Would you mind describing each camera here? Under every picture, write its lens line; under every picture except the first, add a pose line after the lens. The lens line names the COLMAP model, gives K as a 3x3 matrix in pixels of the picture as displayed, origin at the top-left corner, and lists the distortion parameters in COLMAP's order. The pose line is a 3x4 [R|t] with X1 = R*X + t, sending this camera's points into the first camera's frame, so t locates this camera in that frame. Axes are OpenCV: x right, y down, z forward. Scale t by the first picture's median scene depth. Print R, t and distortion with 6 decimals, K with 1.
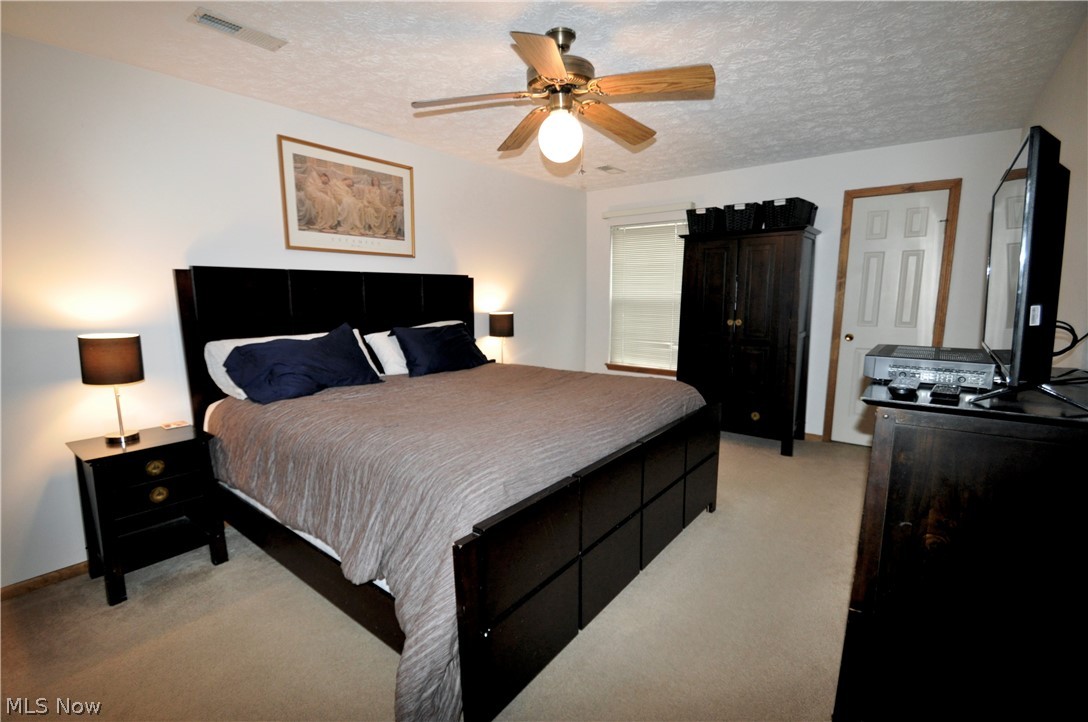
lens RADIAL K [[485.8, 0, 543.3], [0, 485.8, 372.4], [0, 0, 1]] dist [0.002036, -0.011510]
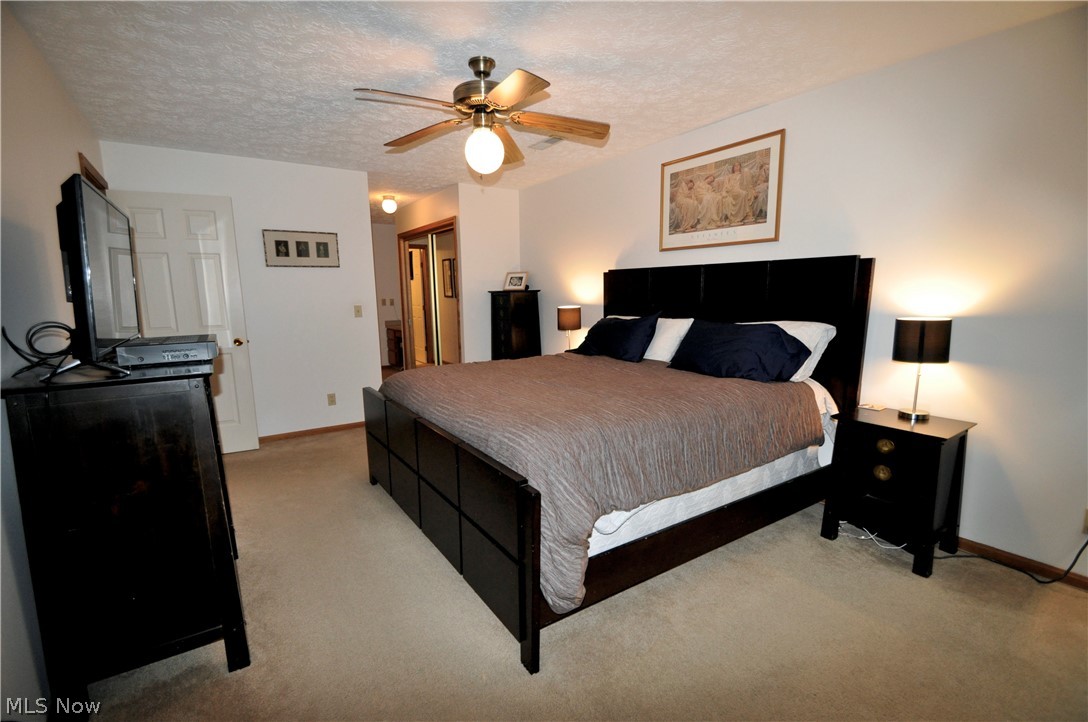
lens RADIAL K [[485.8, 0, 543.3], [0, 485.8, 372.4], [0, 0, 1]] dist [0.002036, -0.011510]
pose [[-0.331753, 0.171794, -0.927592, 0.738229], [-0.134926, 0.964528, 0.226892, -0.171792], [0.933667, 0.200428, -0.296805, 1.020590]]
